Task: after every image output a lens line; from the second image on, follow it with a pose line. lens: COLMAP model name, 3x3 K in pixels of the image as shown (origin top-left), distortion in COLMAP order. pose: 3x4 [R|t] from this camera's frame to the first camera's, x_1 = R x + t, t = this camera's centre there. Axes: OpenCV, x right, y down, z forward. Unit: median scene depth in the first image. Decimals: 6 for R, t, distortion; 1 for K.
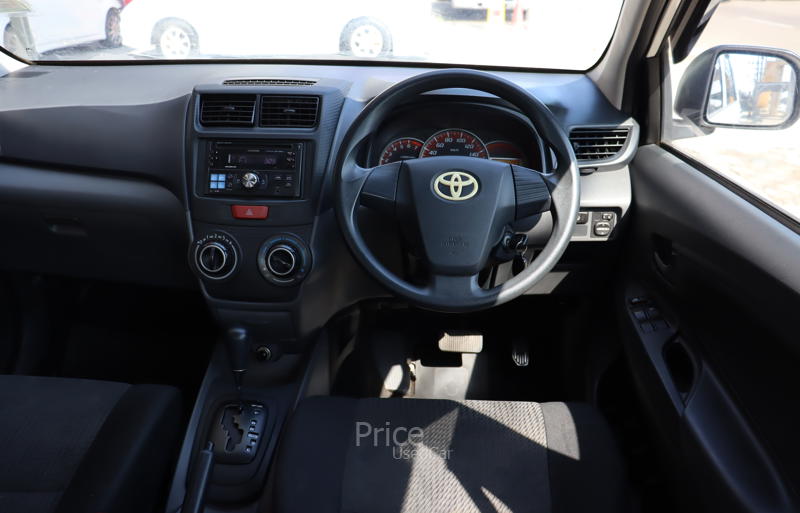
lens RADIAL K [[659.9, 0, 400.0], [0, 659.9, 256.5], [0, 0, 1]] dist [-0.191273, 0.166724]
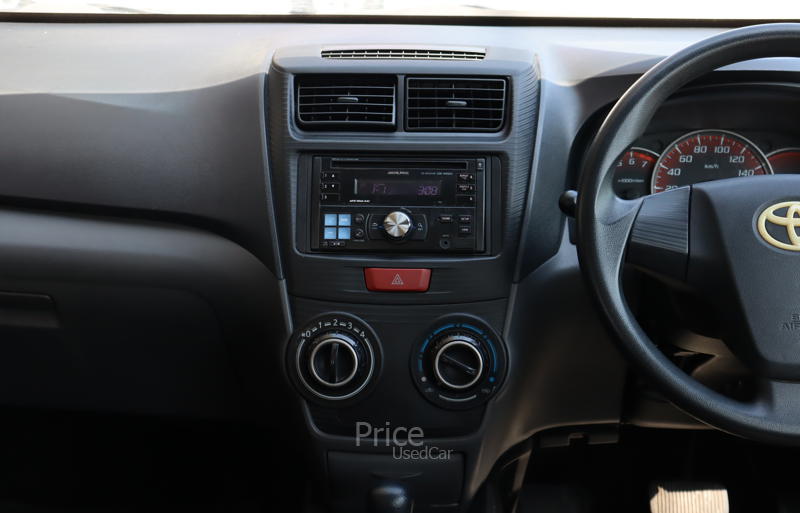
lens RADIAL K [[1138.7, 0, 400.0], [0, 1138.7, 256.5], [0, 0, 1]] dist [0.037654, 0.051475]
pose [[0.999477, -0.022274, 0.023446, -0.247343], [0.024274, 0.995755, -0.088786, 0.000629], [-0.021369, 0.089309, 0.995775, 0.004094]]
